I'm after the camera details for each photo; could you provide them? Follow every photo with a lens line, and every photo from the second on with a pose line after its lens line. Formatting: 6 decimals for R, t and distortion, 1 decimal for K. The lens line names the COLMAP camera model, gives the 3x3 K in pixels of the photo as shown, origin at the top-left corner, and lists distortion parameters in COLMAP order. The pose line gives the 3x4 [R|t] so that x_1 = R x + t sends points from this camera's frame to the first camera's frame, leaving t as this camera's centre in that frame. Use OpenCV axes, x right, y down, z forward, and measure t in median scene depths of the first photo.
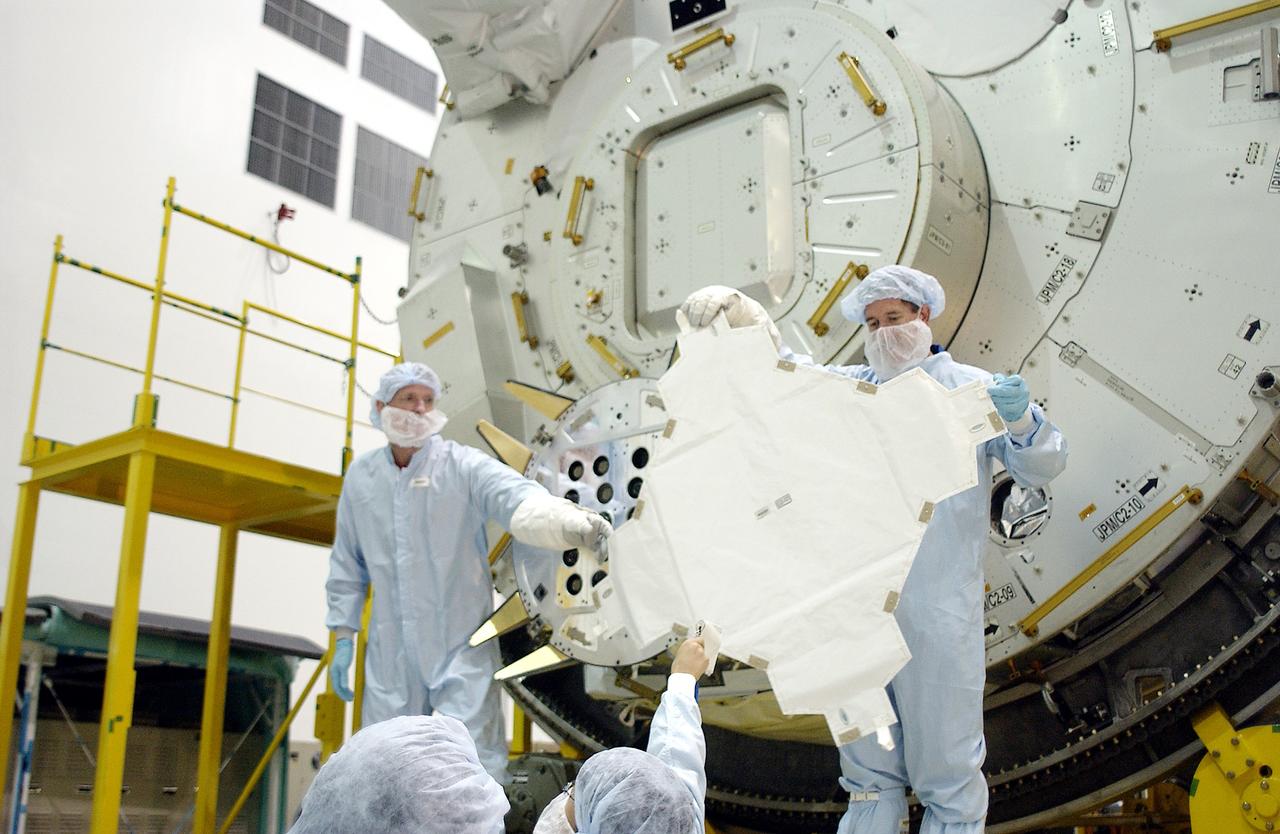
lens RADIAL K [[1313.1, 0, 640.0], [0, 1313.1, 417.0], [0, 0, 1]] dist [-0.080749, 0.006577]
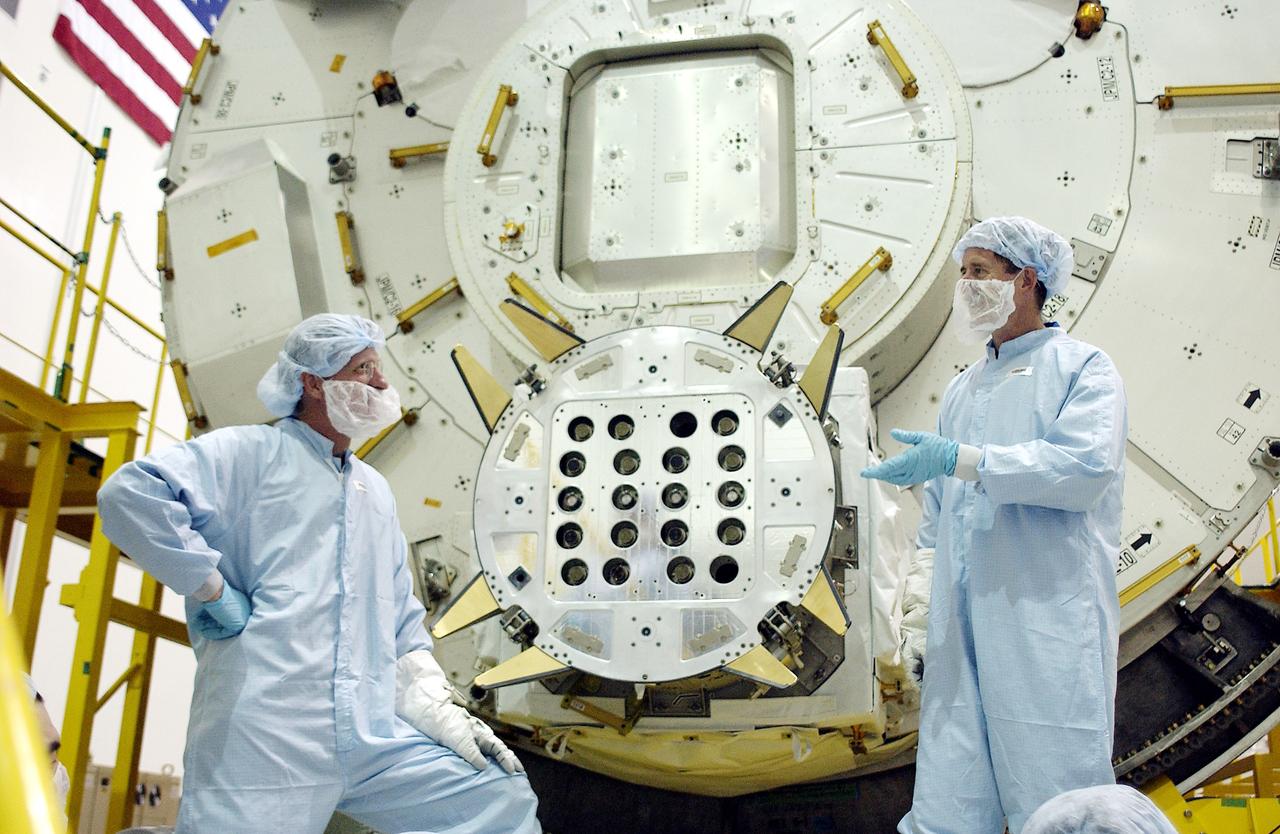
lens RADIAL K [[1313.1, 0, 640.0], [0, 1313.1, 417.0], [0, 0, 1]] dist [-0.080749, 0.006577]
pose [[0.901879, 0.165606, 0.398986, -0.284899], [-0.151257, 0.986192, -0.067430, 0.070269], [-0.404643, 0.000464, 0.914474, 0.231028]]
